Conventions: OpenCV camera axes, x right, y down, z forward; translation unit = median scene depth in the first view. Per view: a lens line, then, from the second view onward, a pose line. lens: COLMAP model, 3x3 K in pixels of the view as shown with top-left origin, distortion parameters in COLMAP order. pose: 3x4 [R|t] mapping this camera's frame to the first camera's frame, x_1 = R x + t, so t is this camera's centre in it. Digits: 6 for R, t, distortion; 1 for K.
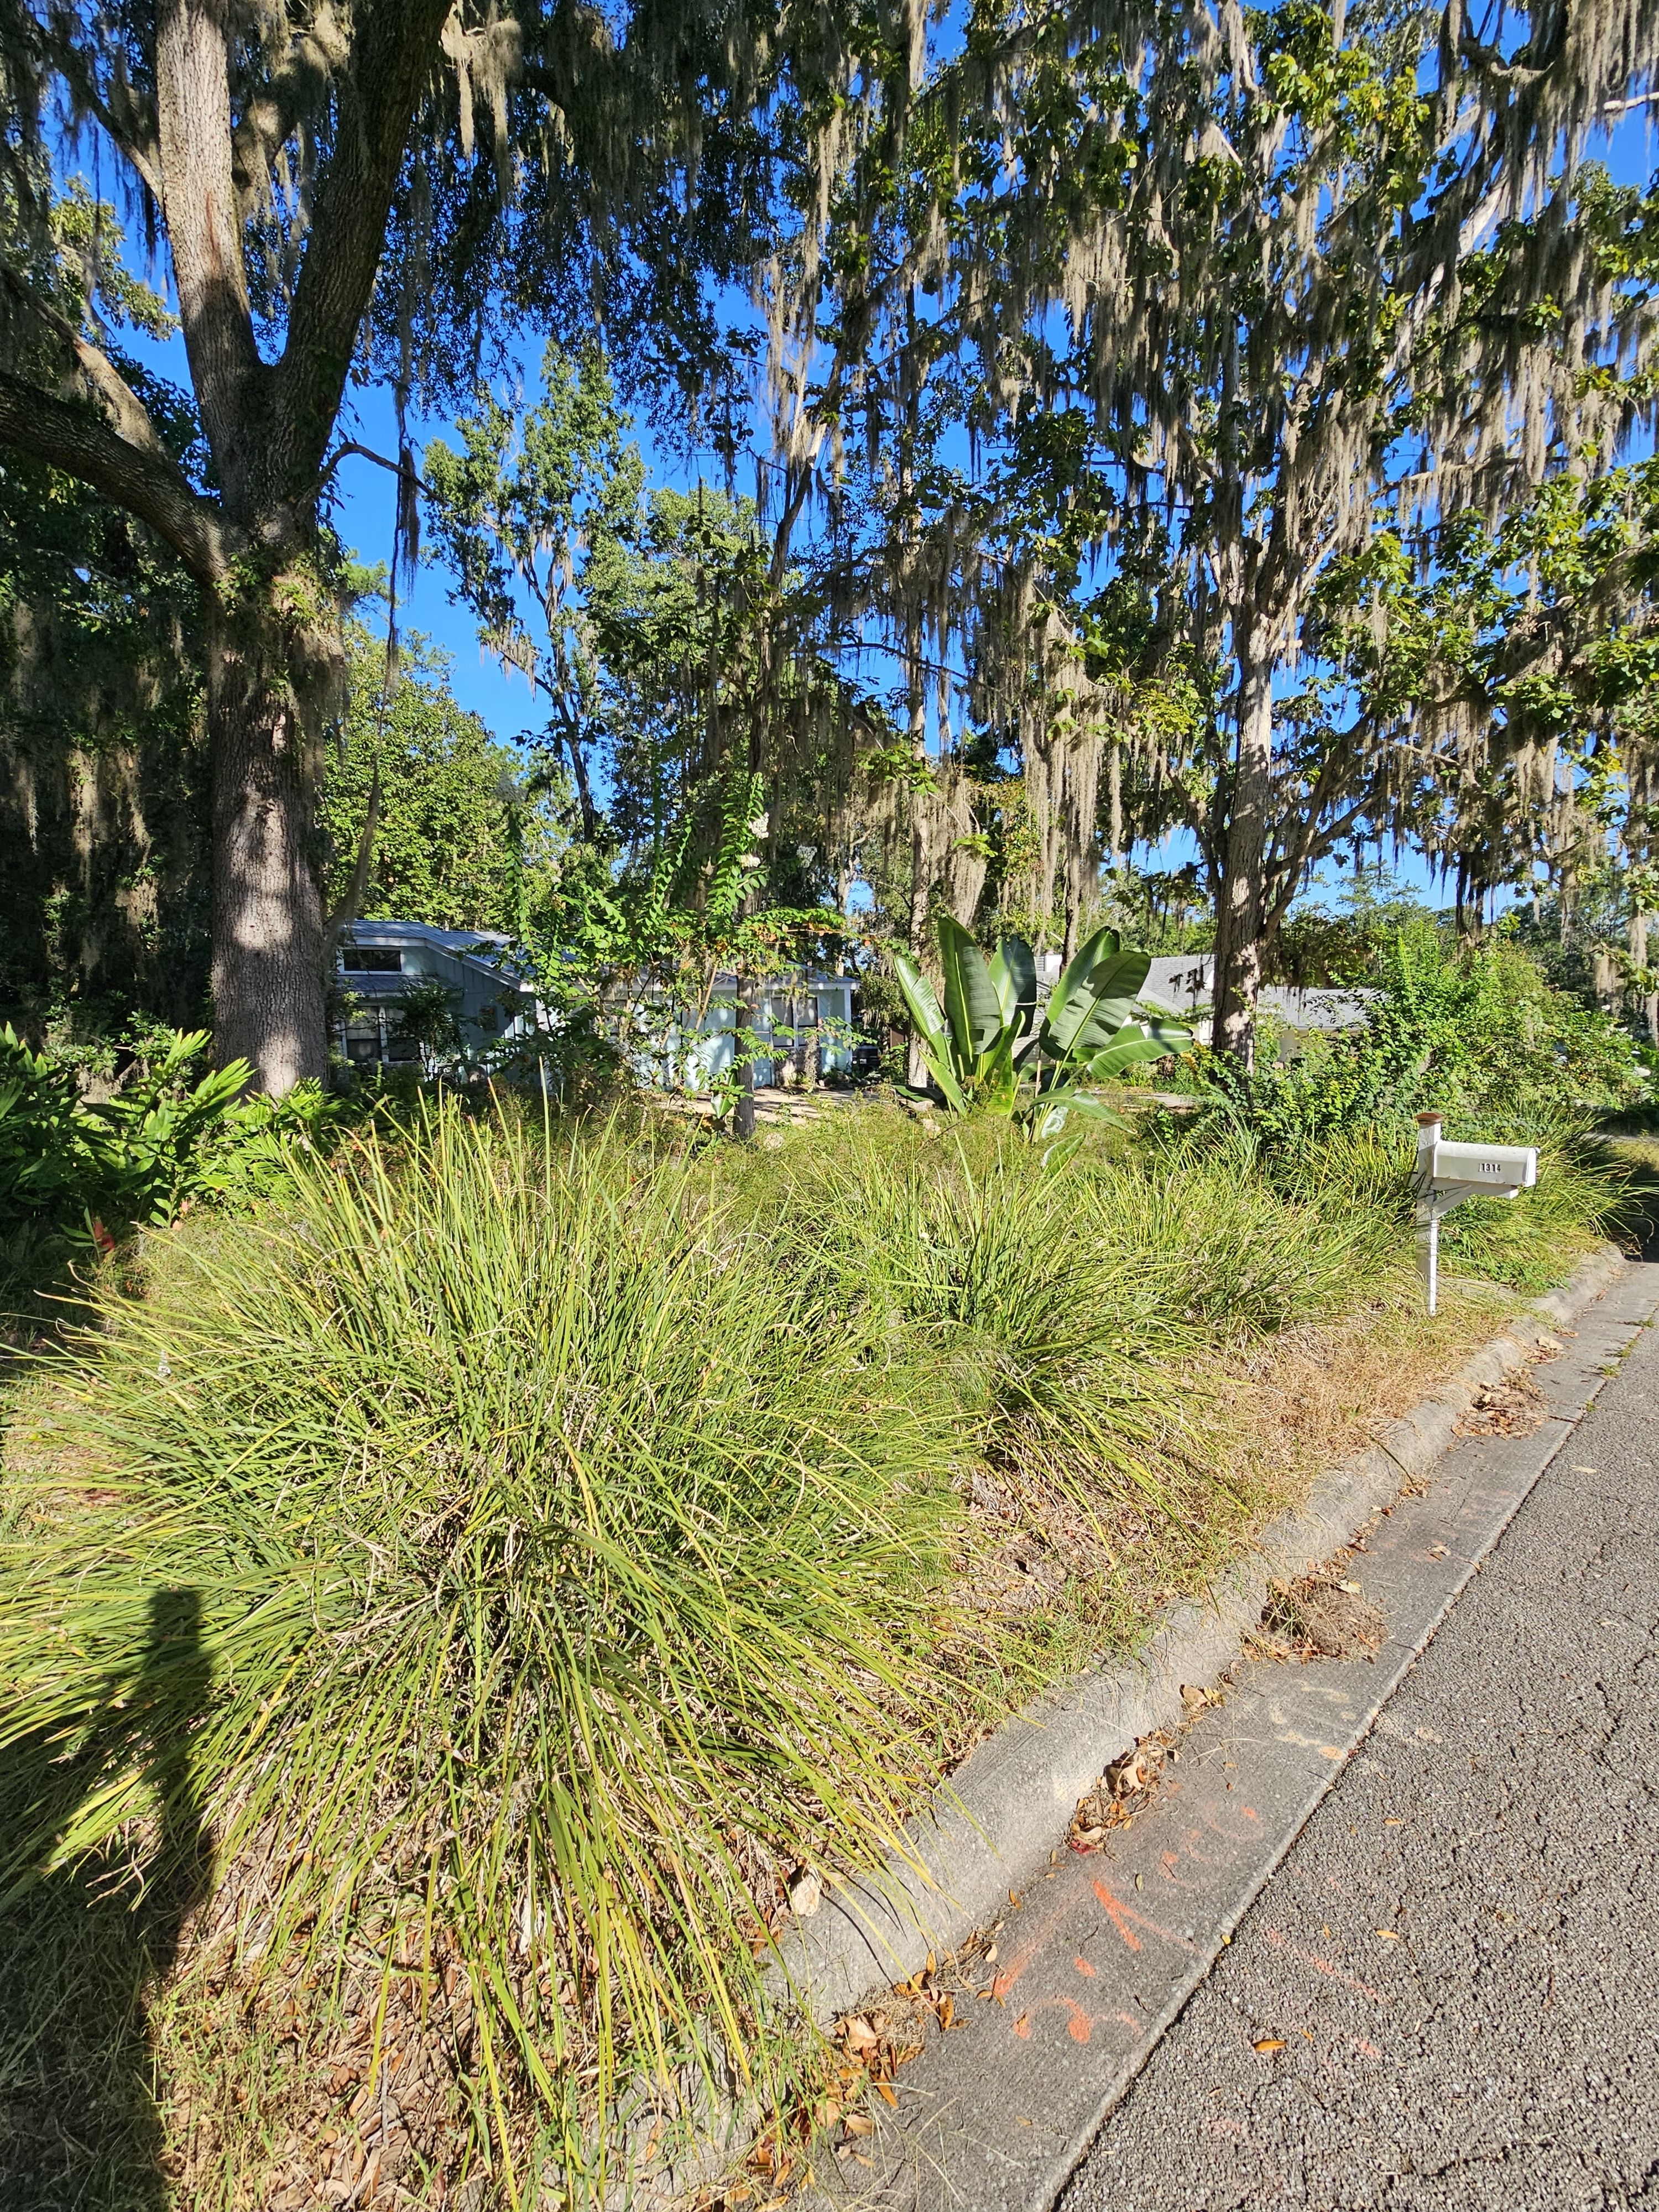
lens RADIAL K [[957.7, 0, 829.5], [0, 957.7, 1106.0], [0, 0, 1]] dist [-0.000667, 0.000103]
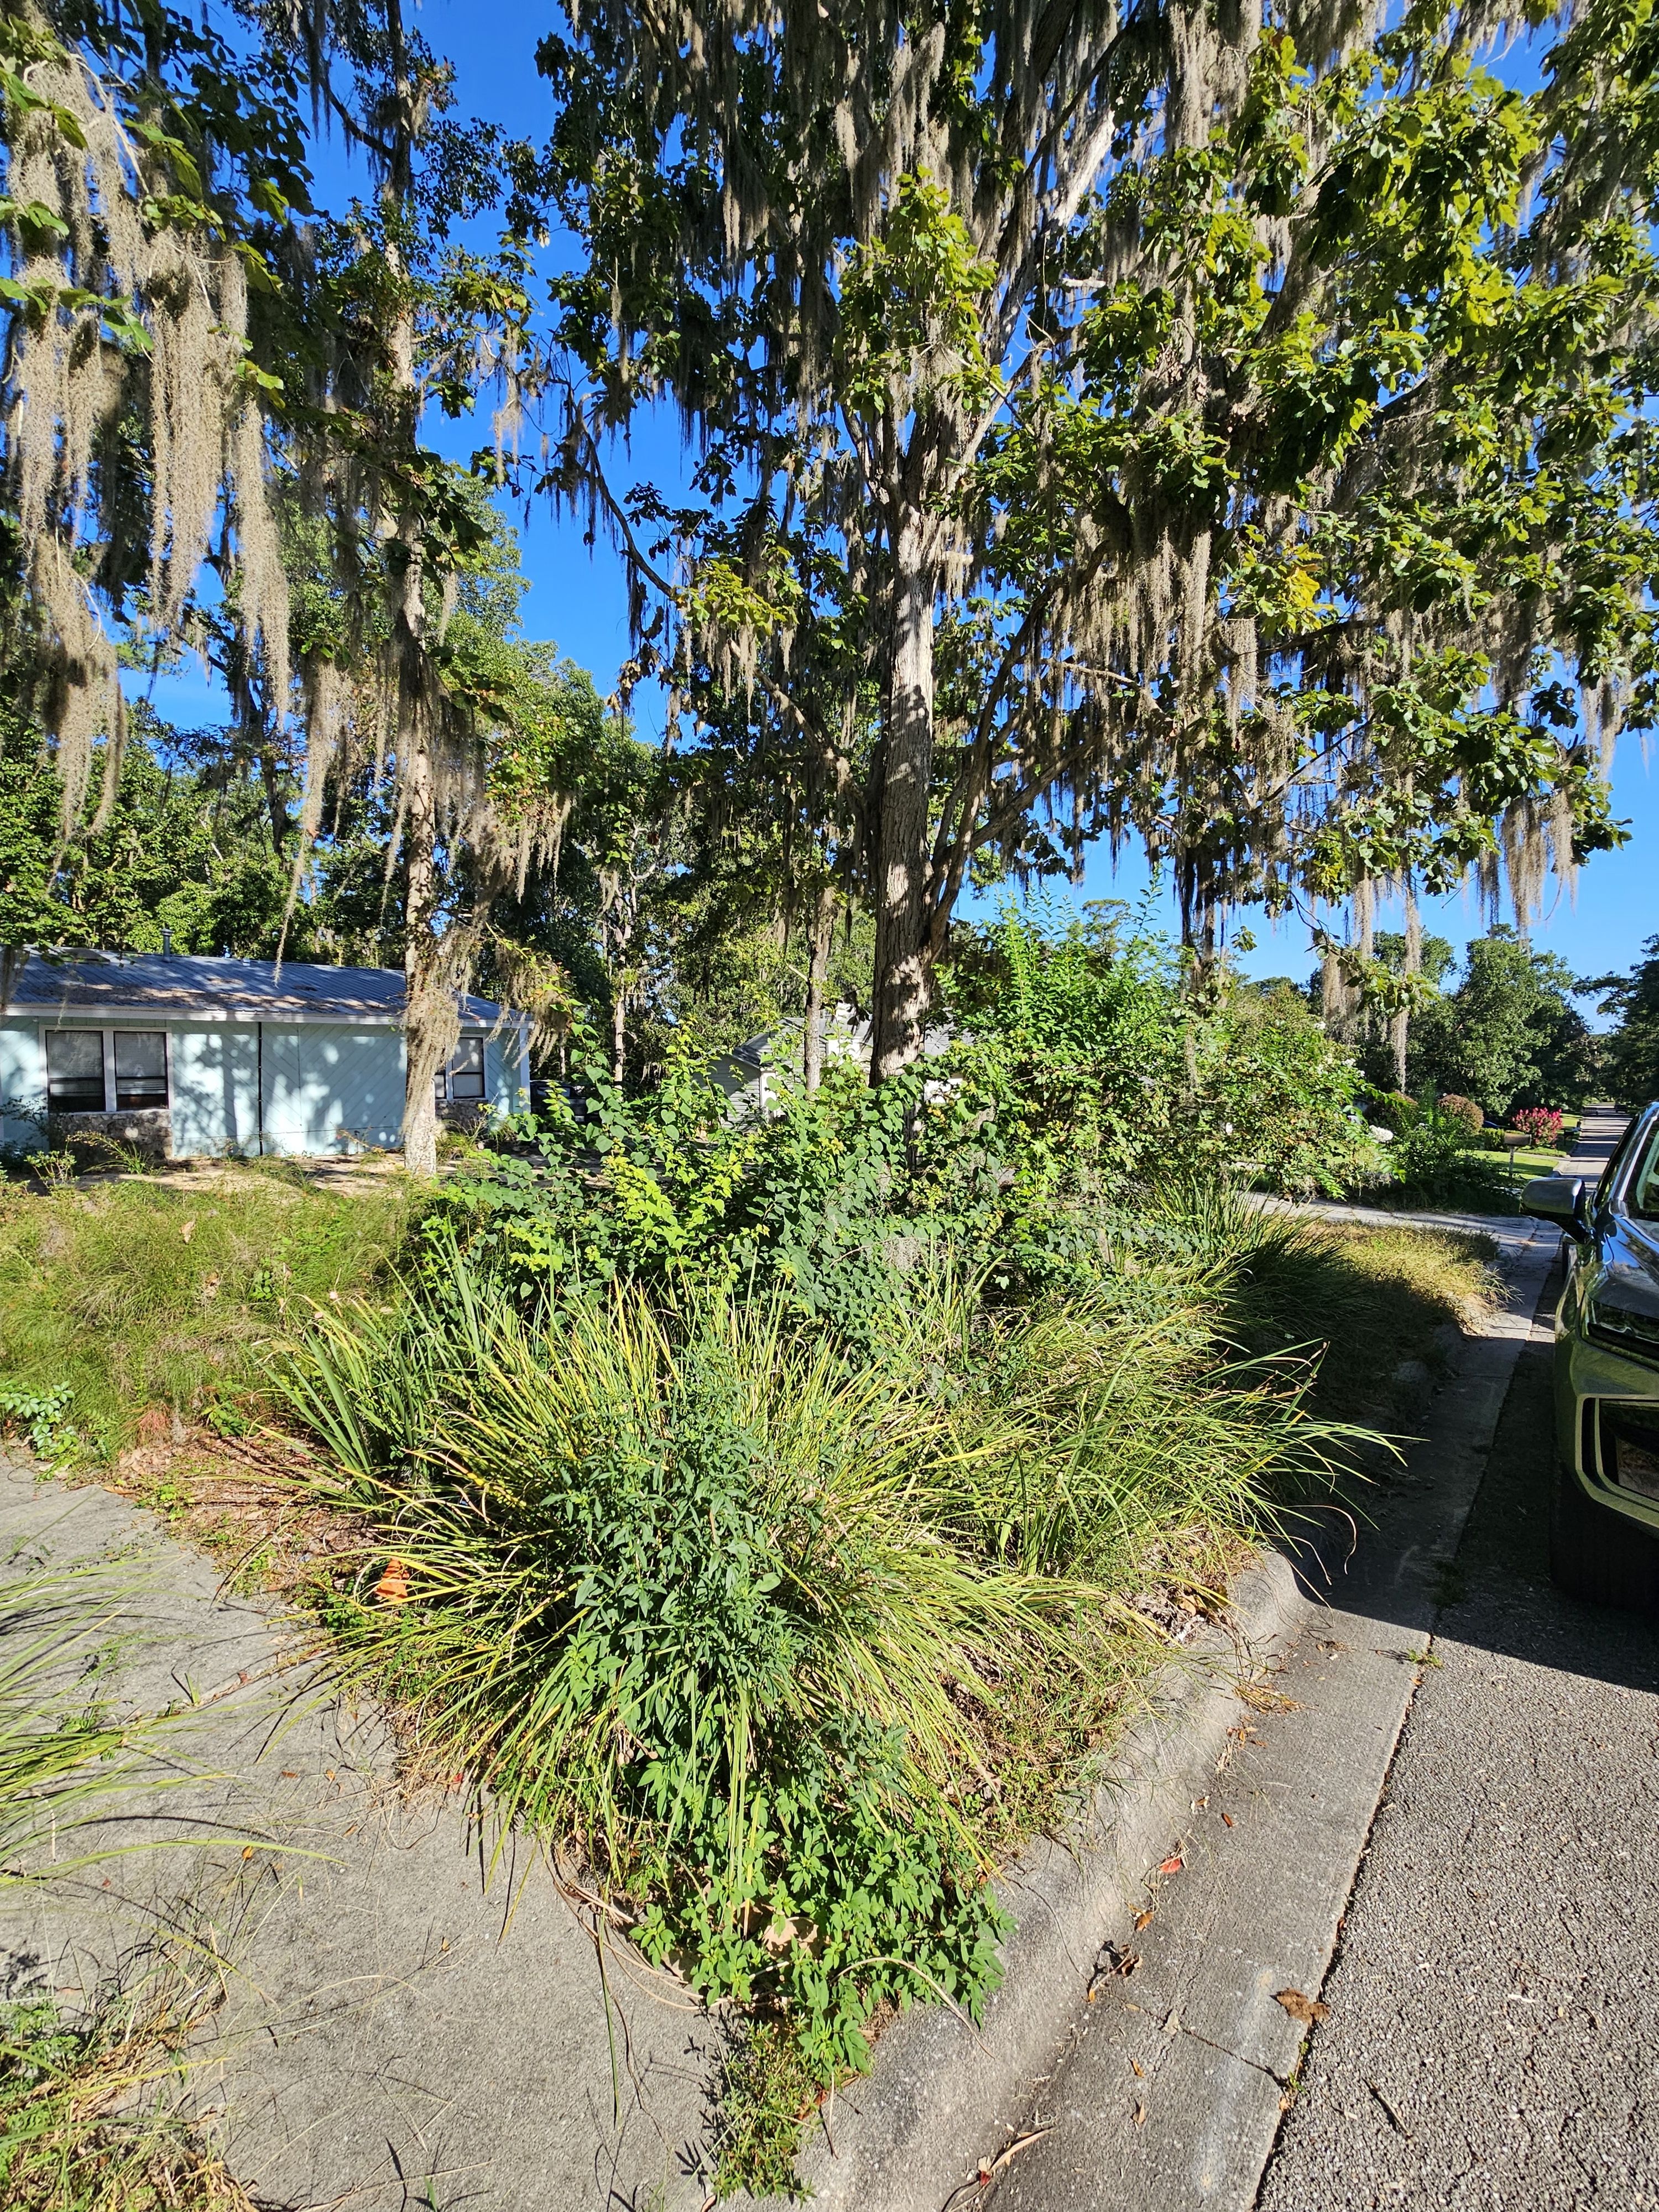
lens RADIAL K [[957.7, 0, 829.5], [0, 957.7, 1106.0], [0, 0, 1]] dist [-0.000667, 0.000103]
pose [[0.990739, 0.006185, 0.135638, 0.281209], [0.002106, 0.998142, -0.060893, -0.011551], [-0.135763, 0.060615, 0.988885, 0.299194]]
